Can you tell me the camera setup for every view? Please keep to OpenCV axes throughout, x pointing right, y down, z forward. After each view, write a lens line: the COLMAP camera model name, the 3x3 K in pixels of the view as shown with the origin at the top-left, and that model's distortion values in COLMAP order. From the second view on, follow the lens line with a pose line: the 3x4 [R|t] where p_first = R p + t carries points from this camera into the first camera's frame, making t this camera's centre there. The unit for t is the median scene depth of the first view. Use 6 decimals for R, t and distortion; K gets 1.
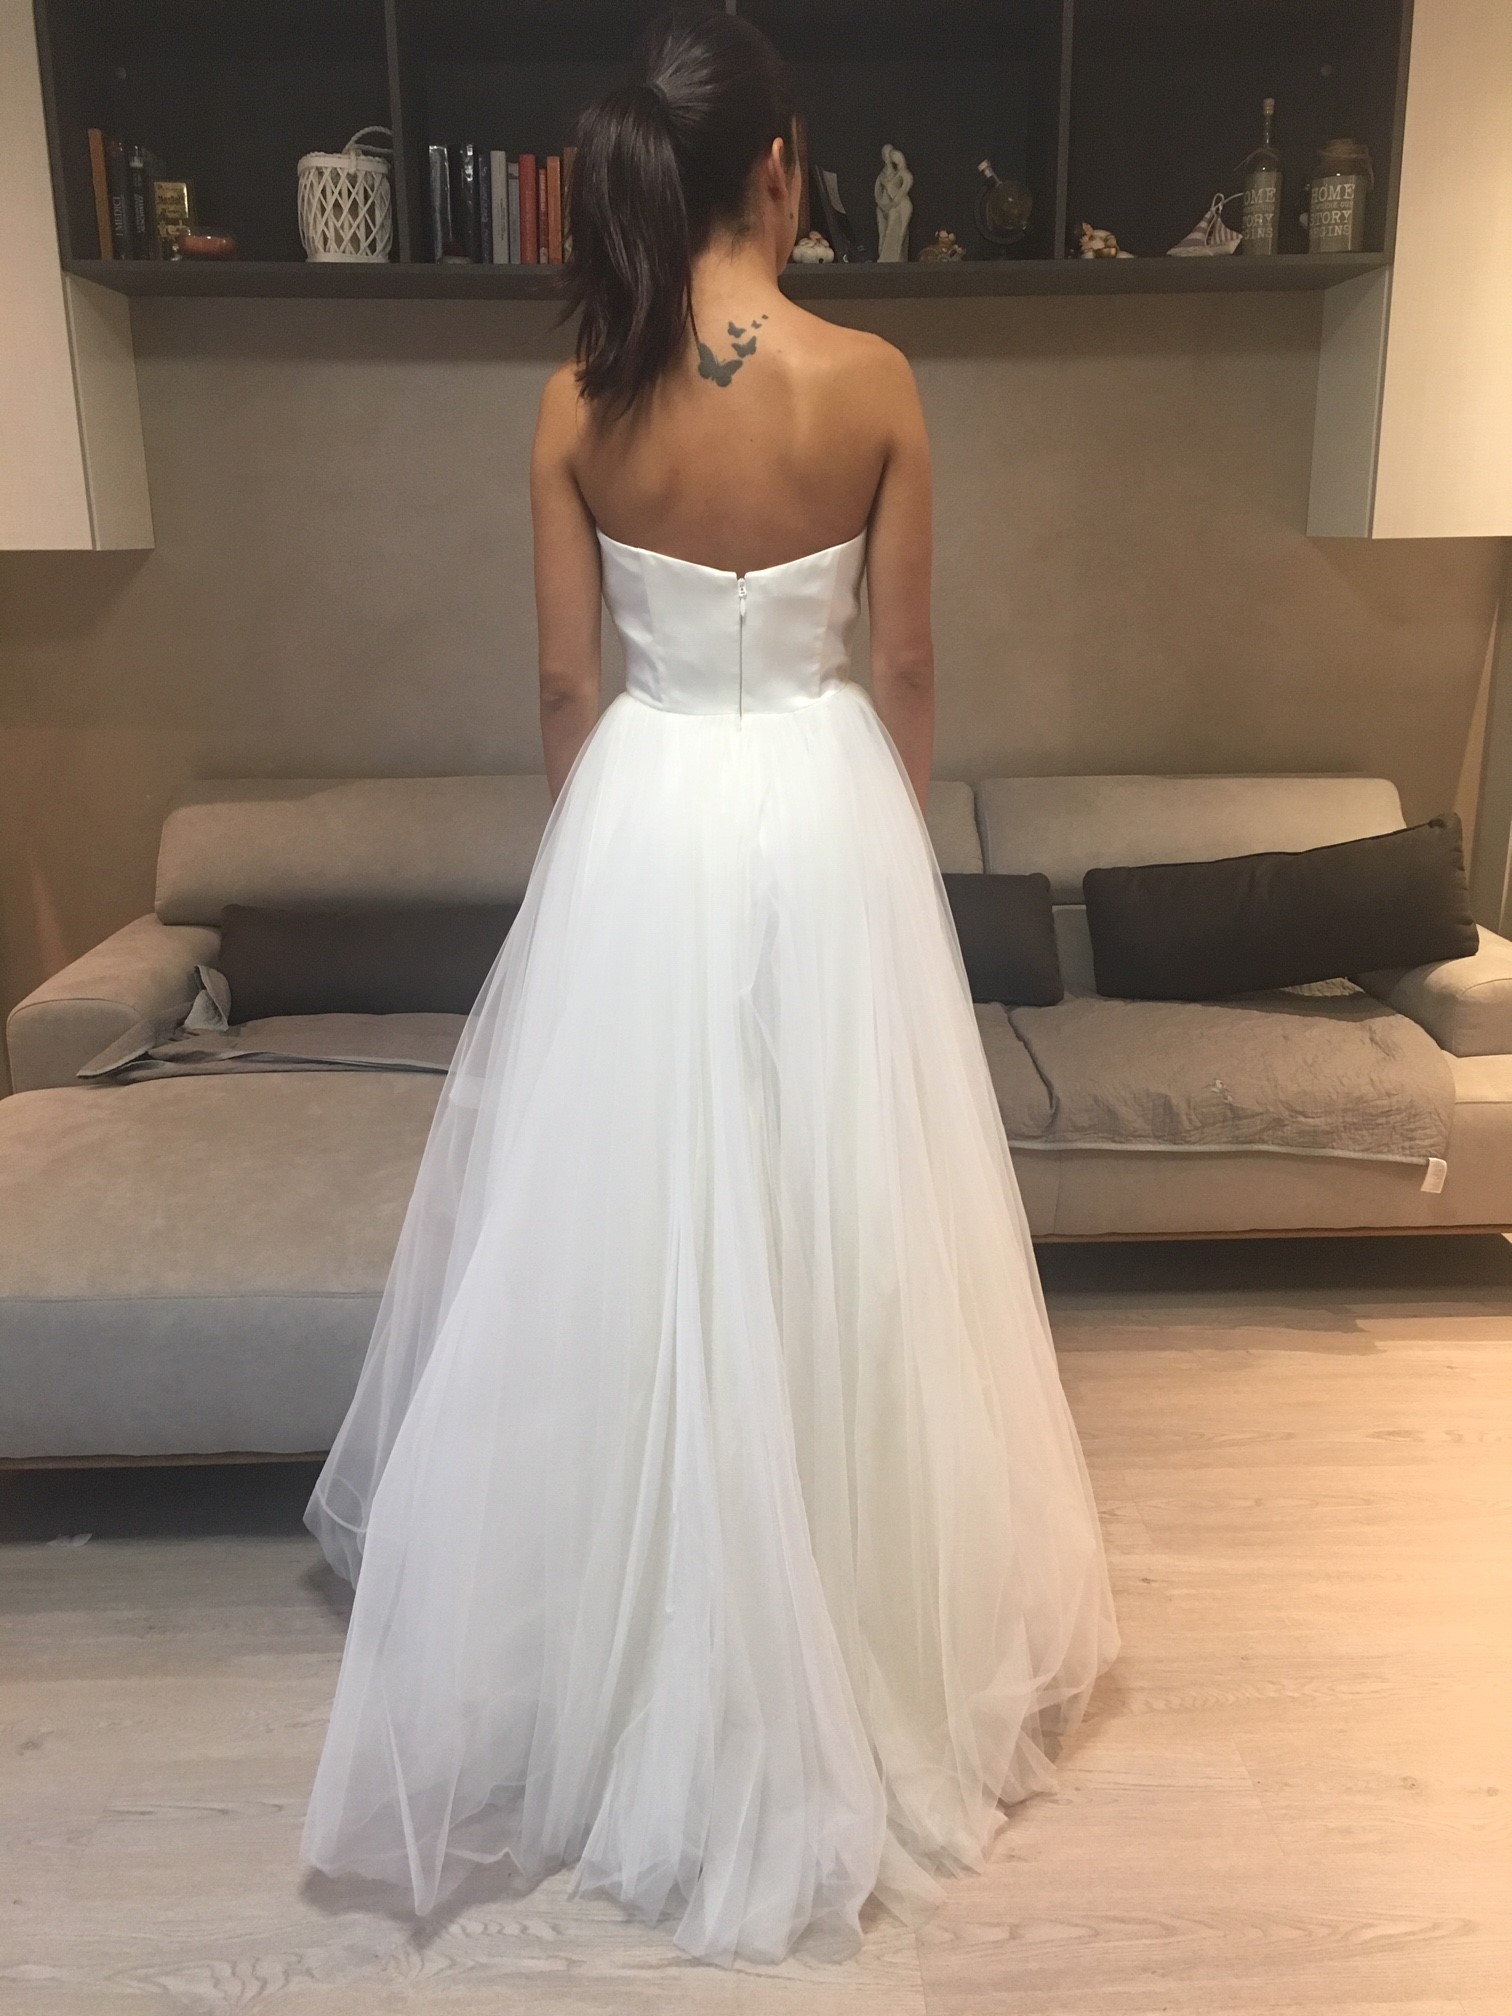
lens RADIAL K [[1704.1, 0, 752.9], [0, 1704.1, 1003.5], [0, 0, 1]] dist [0.041398, -0.084719]
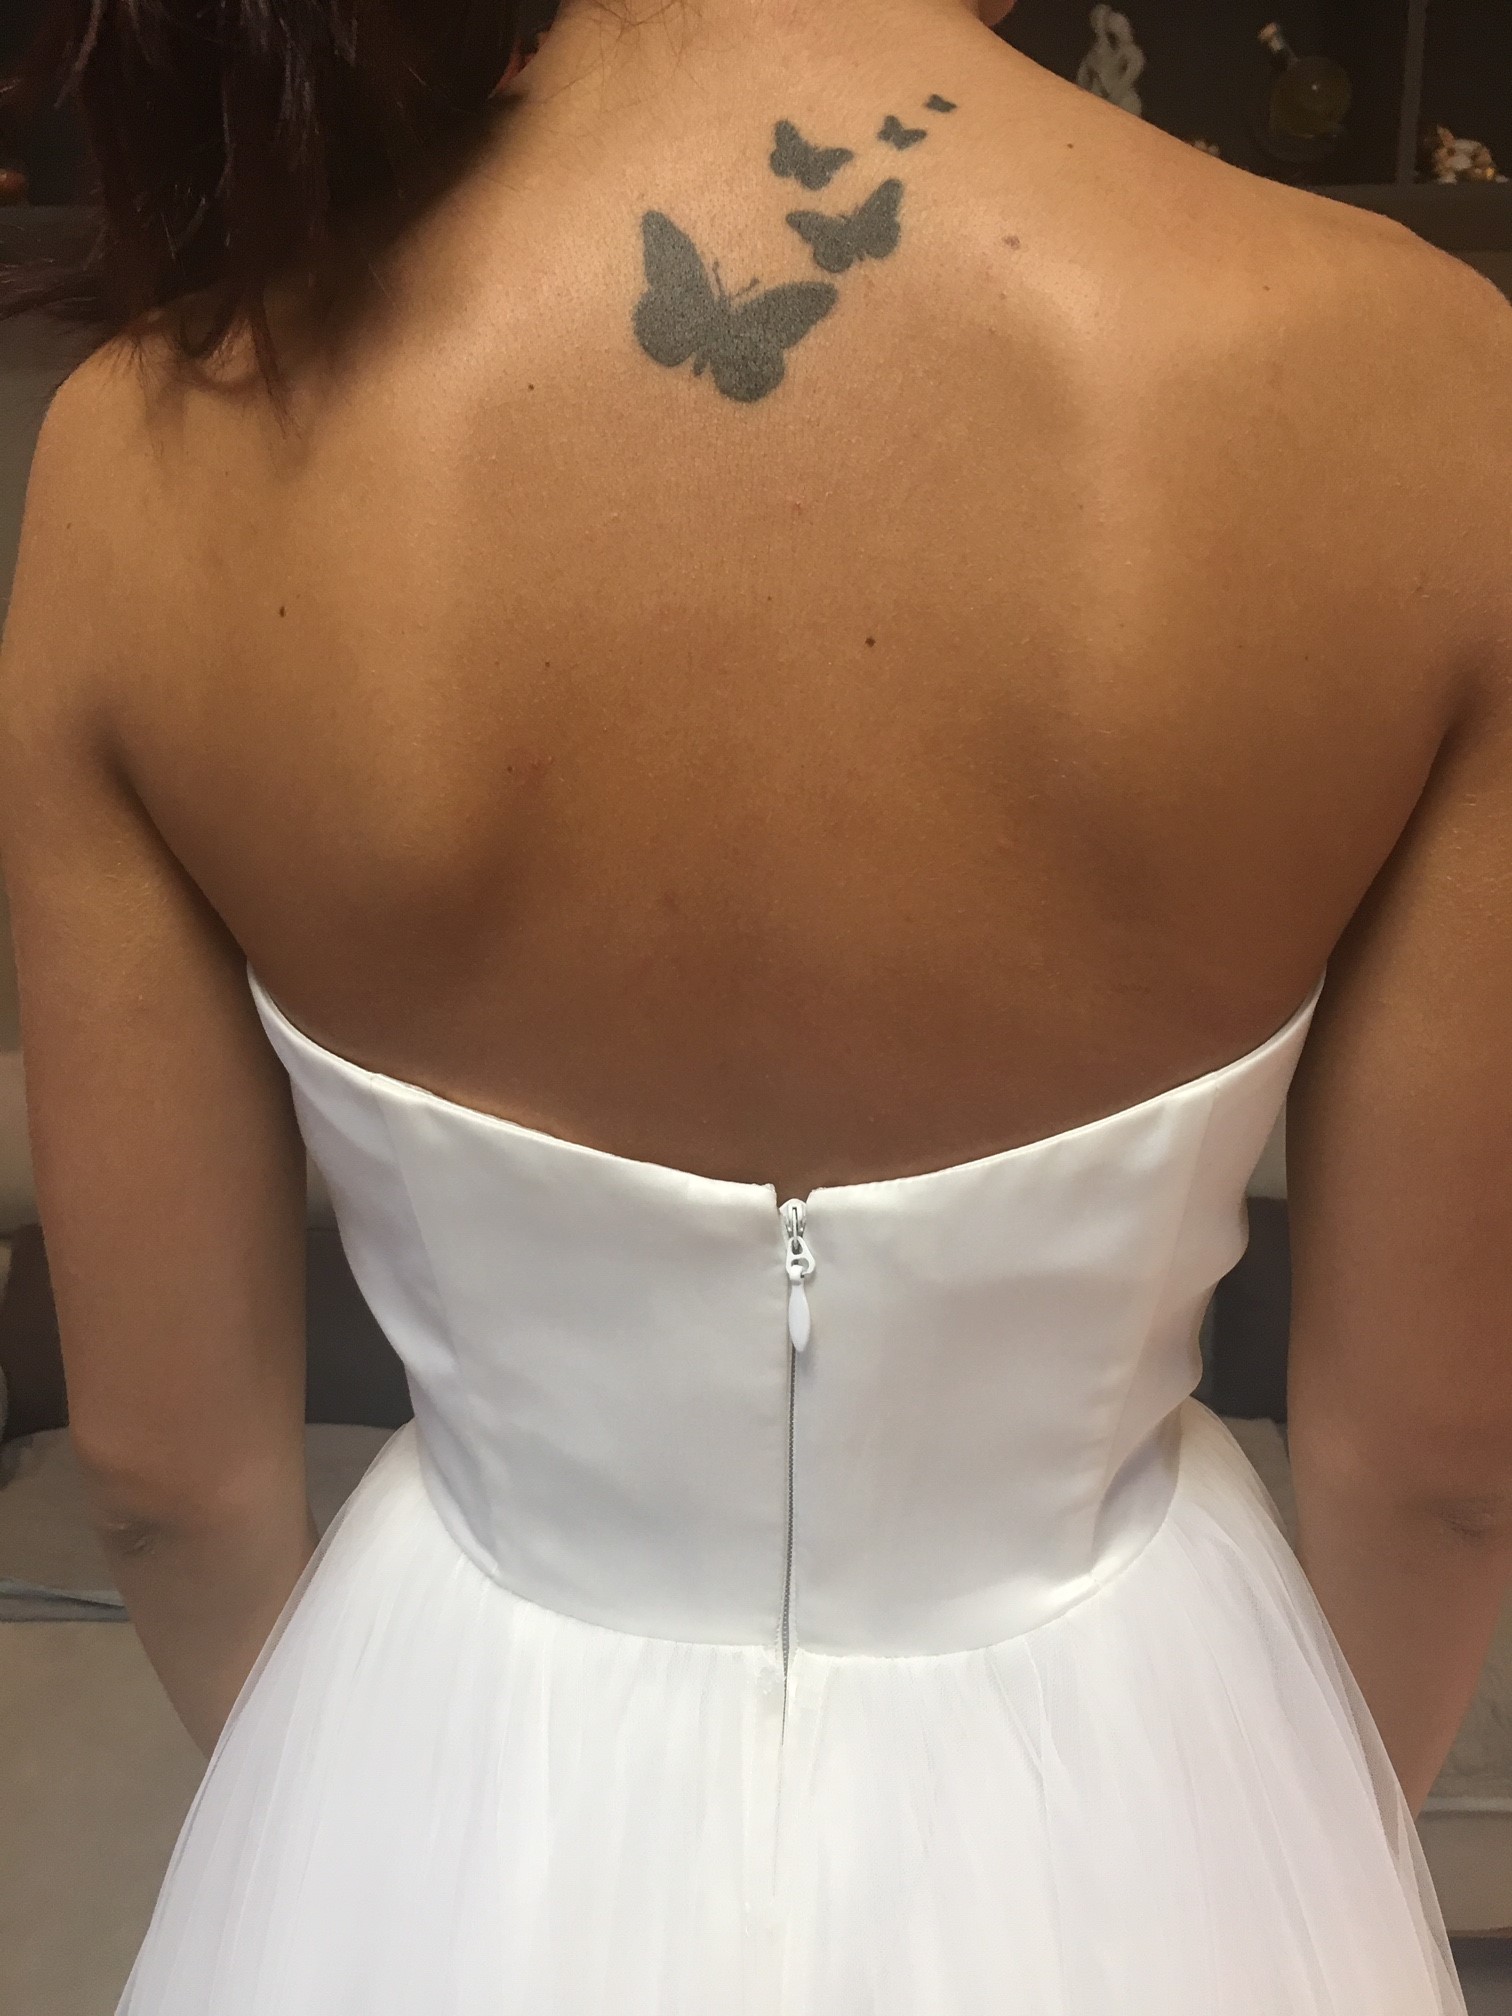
lens RADIAL K [[1736.1, 0, 668.5], [0, 1736.1, 1006.3], [0, 0, 1]] dist [-0.004251, -0.011217]
pose [[0.994498, 0.033255, -0.099338, -0.001122], [-0.034293, 0.999373, -0.008755, -0.148443], [0.098985, 0.012113, 0.995015, 0.411725]]
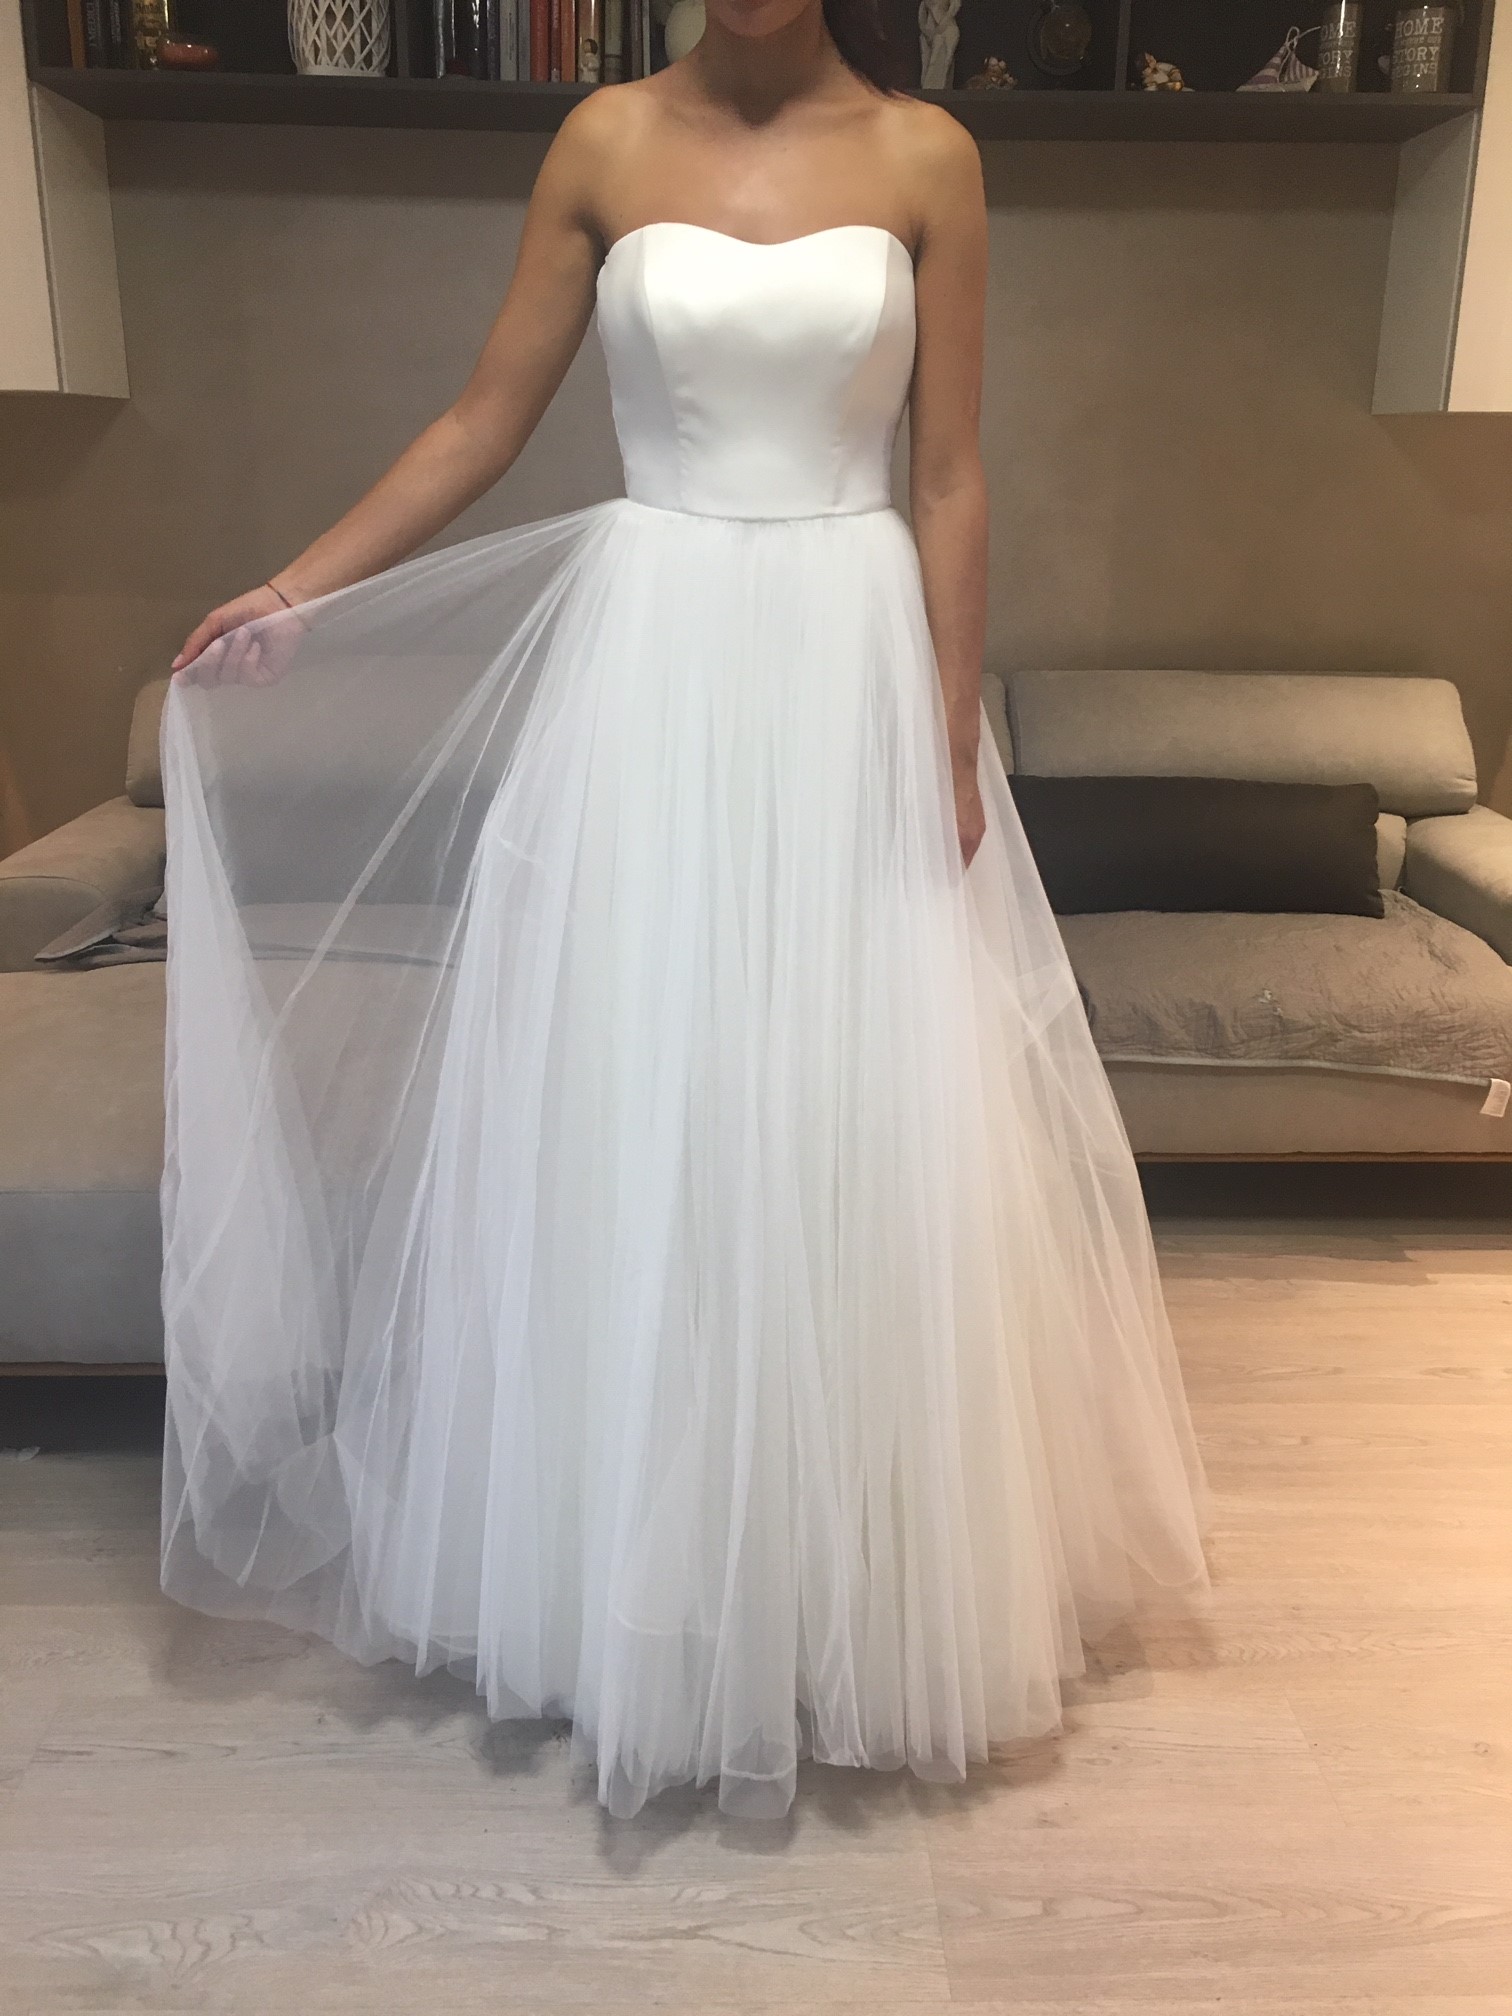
lens RADIAL K [[1704.0, 0, 756.0], [0, 1704.0, 1008.0], [0, 0, 1]] dist [0.041565, -0.083382]
pose [[0.999752, 0.021972, 0.003529, -0.007932], [-0.022091, 0.999024, 0.038238, 0.024551], [-0.002686, -0.038307, 0.999262, 0.072492]]
